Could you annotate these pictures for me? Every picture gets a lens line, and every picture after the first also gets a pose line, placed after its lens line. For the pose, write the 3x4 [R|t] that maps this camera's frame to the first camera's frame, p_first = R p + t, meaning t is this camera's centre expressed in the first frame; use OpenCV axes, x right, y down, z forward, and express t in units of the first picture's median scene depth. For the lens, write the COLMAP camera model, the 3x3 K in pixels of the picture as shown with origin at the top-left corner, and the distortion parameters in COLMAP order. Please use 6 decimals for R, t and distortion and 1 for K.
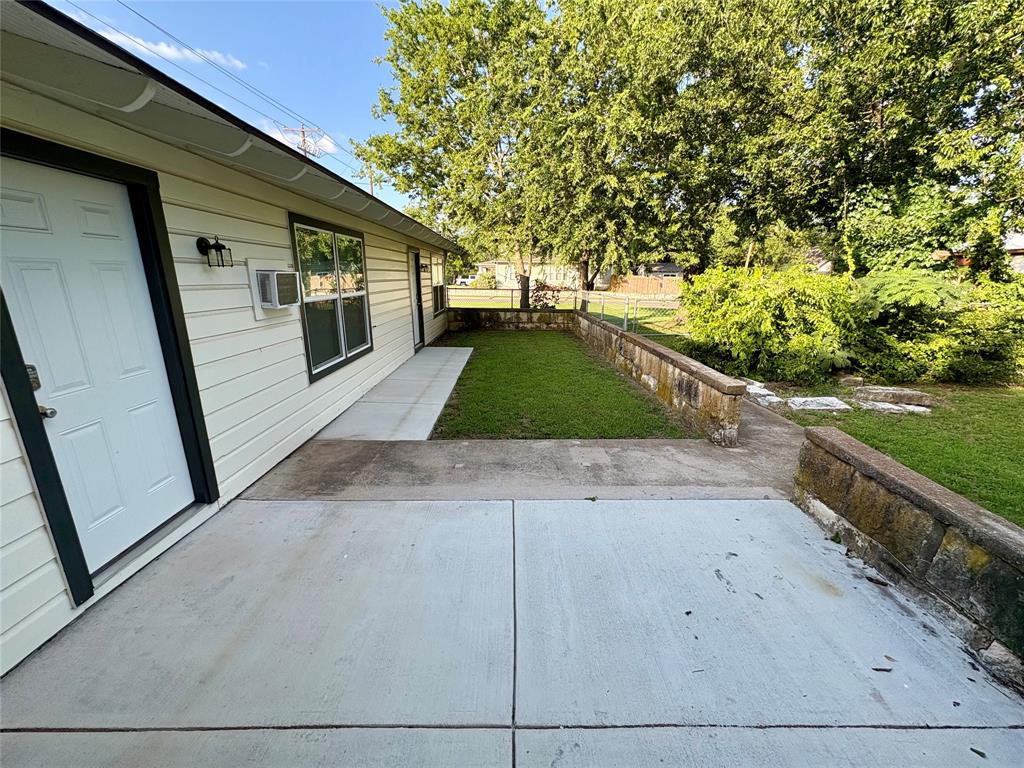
lens RADIAL K [[407.3, 0, 512.2], [0, 407.3, 381.9], [0, 0, 1]] dist [-0.001361, 0.000291]
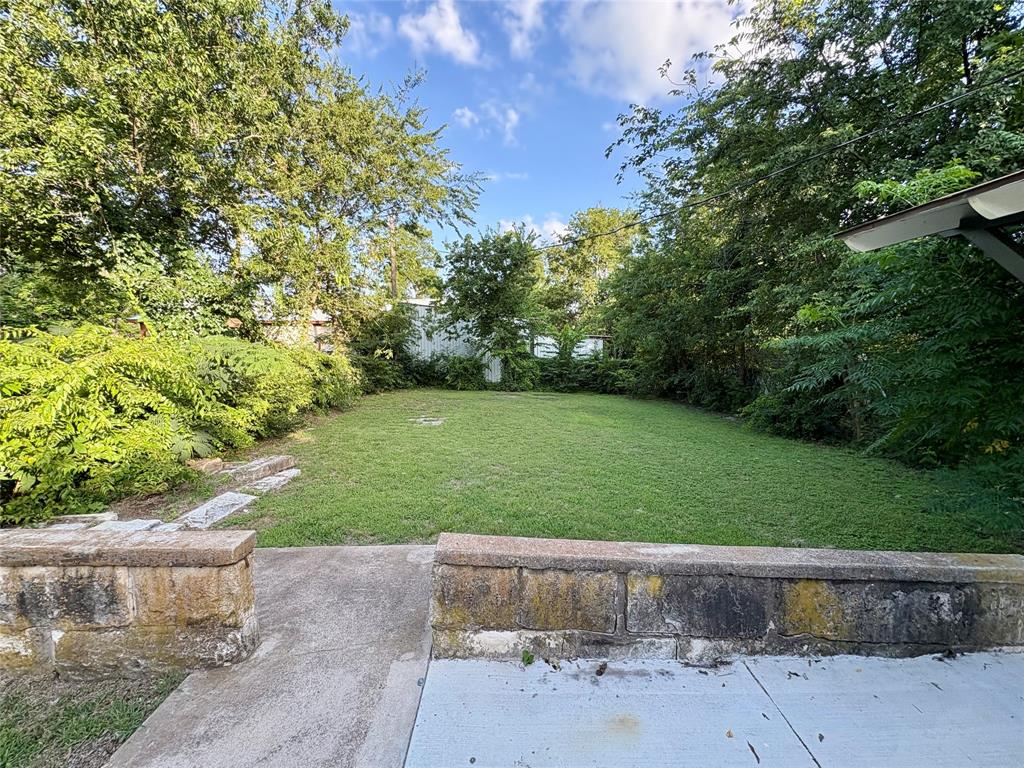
lens RADIAL K [[407.3, 0, 512.2], [0, 407.3, 381.9], [0, 0, 1]] dist [-0.001361, 0.000291]
pose [[-0.009896, -0.095156, 0.995413, 0.020494], [0.245928, 0.964655, 0.094661, -0.138911], [-0.969238, 0.245737, 0.013856, 0.513788]]
